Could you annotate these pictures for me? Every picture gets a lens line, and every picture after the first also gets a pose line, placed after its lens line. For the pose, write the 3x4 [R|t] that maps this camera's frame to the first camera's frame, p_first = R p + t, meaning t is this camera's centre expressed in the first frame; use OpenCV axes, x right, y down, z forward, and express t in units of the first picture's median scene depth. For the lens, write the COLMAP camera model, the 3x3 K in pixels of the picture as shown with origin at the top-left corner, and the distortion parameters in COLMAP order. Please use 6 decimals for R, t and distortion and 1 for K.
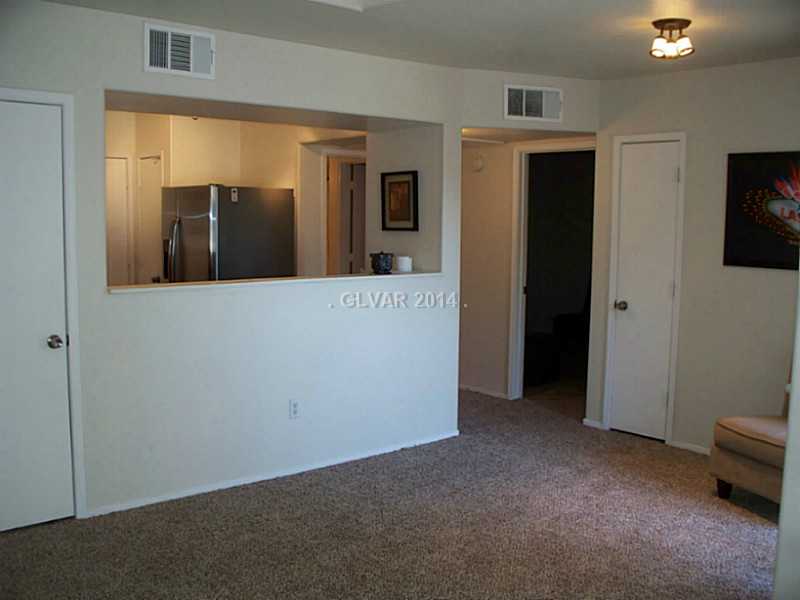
lens RADIAL K [[843.5, 0, 400.0], [0, 843.5, 300.0], [0, 0, 1]] dist [-0.002850, -0.009075]
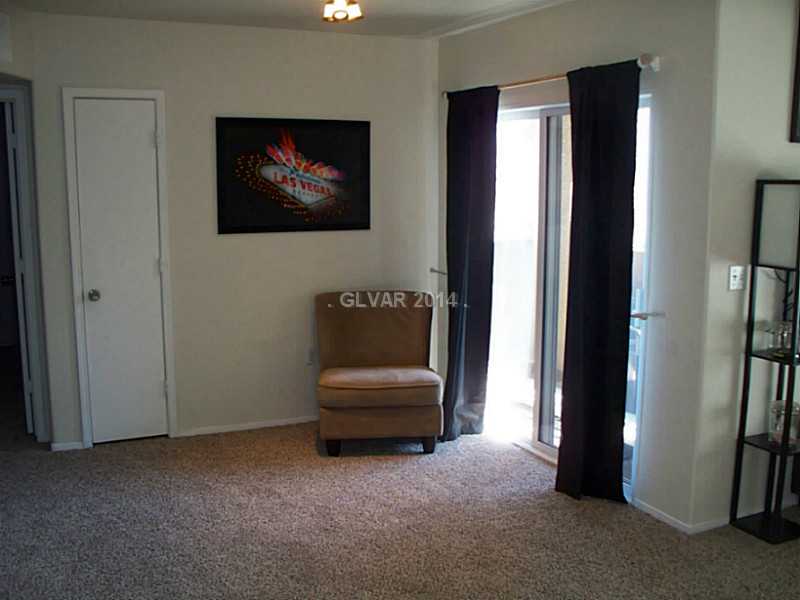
lens RADIAL K [[874.2, 0, 400.0], [0, 874.2, 300.0], [0, 0, 1]] dist [-0.112146, 0.002801]
pose [[0.290505, -0.155251, 0.944195, -0.530045], [0.108332, 0.985742, 0.128752, -0.076435], [-0.950721, 0.064883, 0.303181, 0.541480]]
